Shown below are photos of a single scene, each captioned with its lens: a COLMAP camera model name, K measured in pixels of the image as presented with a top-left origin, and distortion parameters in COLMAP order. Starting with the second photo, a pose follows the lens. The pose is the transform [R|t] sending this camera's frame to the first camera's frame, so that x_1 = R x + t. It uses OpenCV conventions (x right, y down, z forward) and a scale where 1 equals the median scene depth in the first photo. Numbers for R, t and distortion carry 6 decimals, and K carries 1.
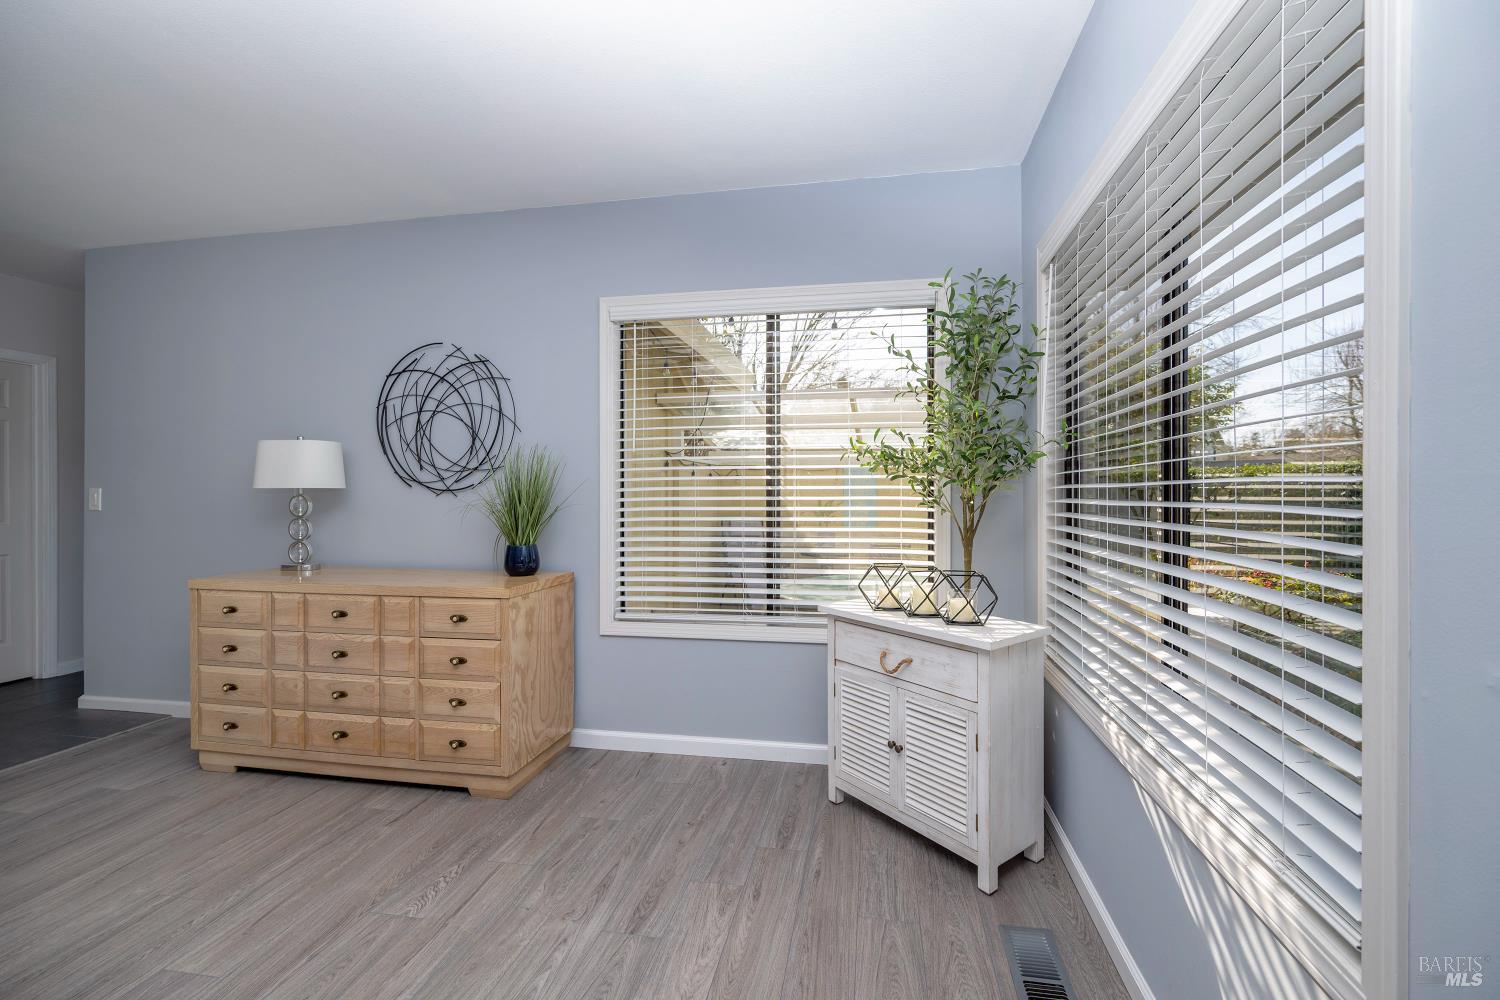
lens RADIAL K [[619.1, 0, 764.2], [0, 619.1, 492.8], [0, 0, 1]] dist [0.001534, -0.000494]
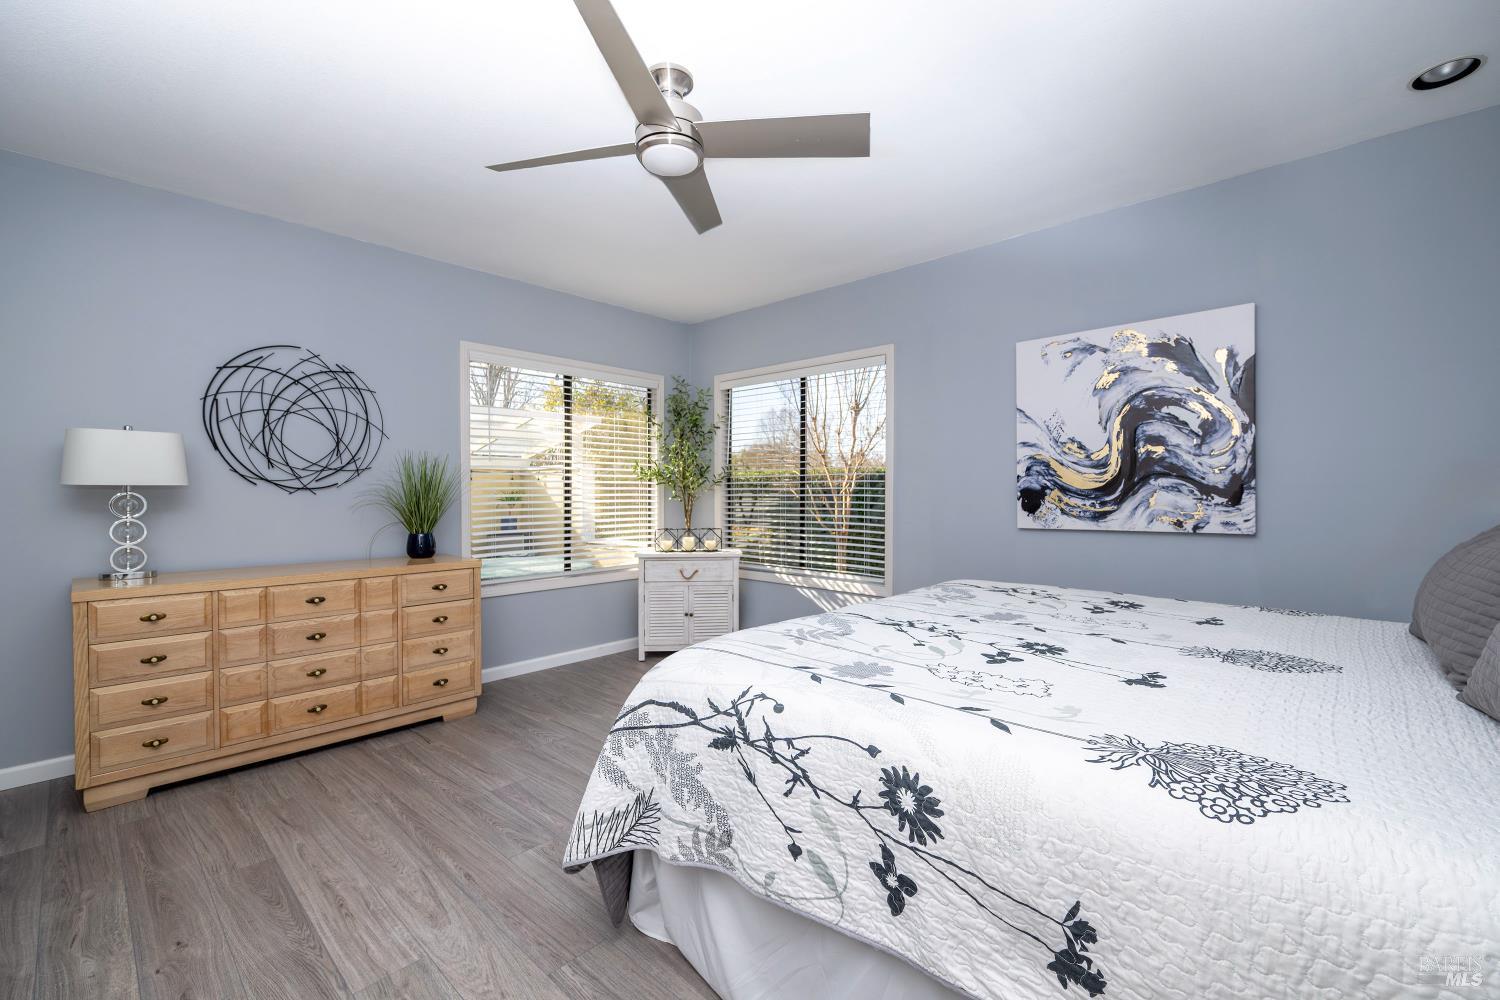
lens RADIAL K [[619.1, 0, 751.3], [0, 619.1, 500.9], [0, 0, 1]] dist [0.001534, -0.000494]
pose [[0.541511, -0.008289, 0.840653, -1.029305], [-0.000609, 0.999947, 0.010252, 0.006109], [-0.840693, -0.006063, 0.541478, -0.216288]]
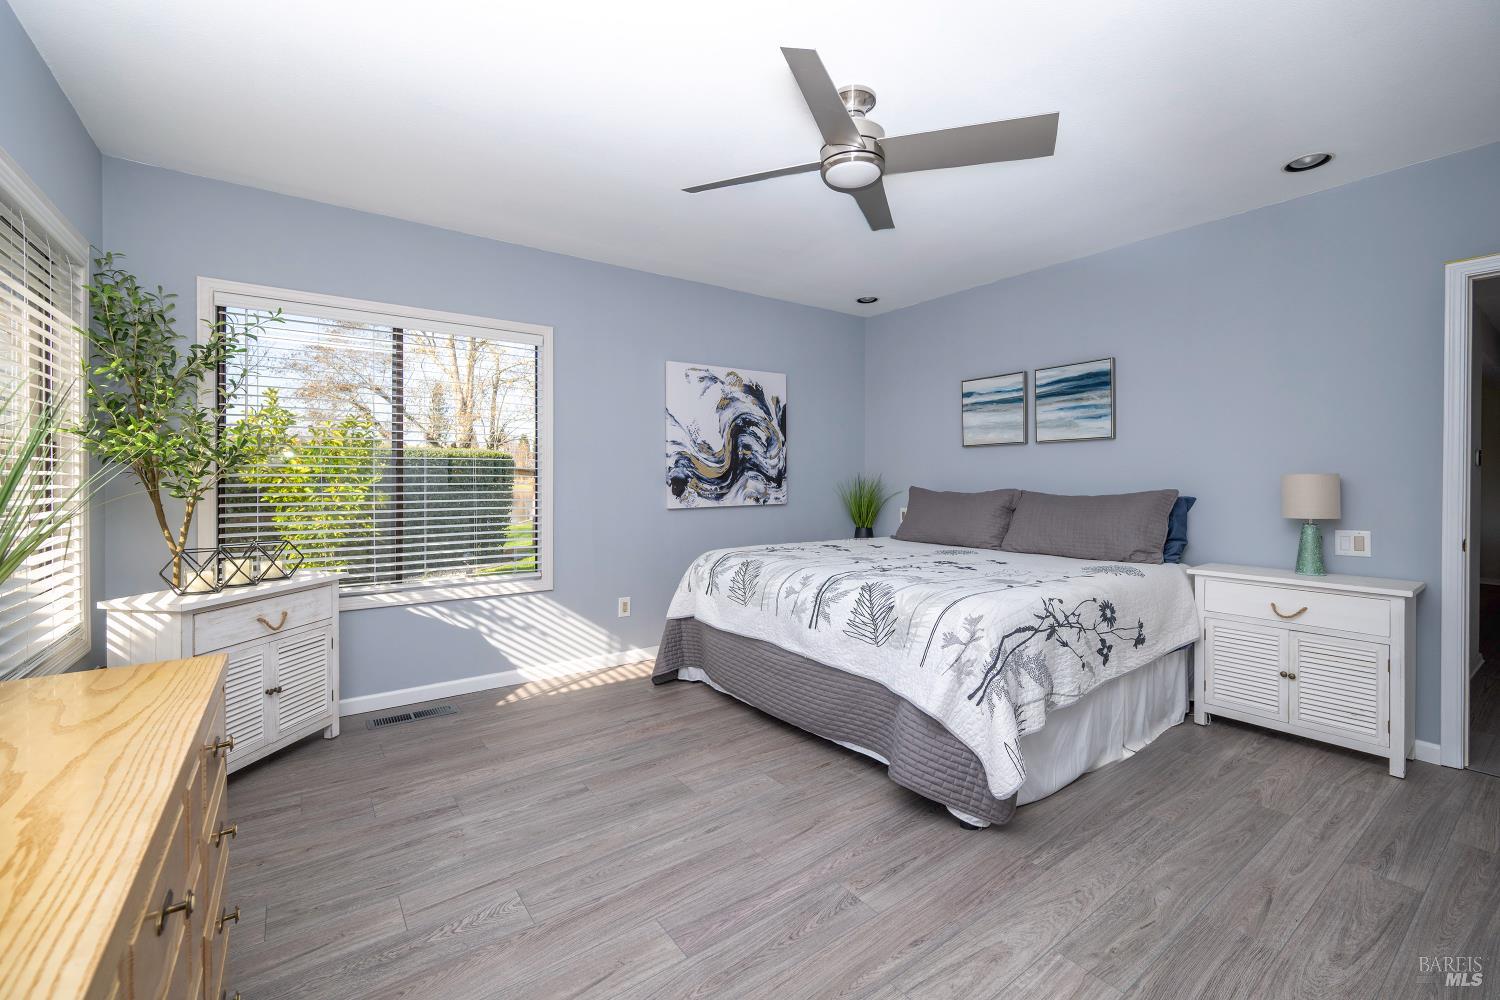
lens RADIAL K [[619.1, 0, 726.7], [0, 619.1, 480.9], [0, 0, 1]] dist [0.001534, -0.000494]
pose [[-0.698178, -0.000931, 0.715924, -0.920886], [0.001603, 0.999995, 0.002864, -0.000620], [-0.715923, 0.003147, -0.698172, 0.878991]]
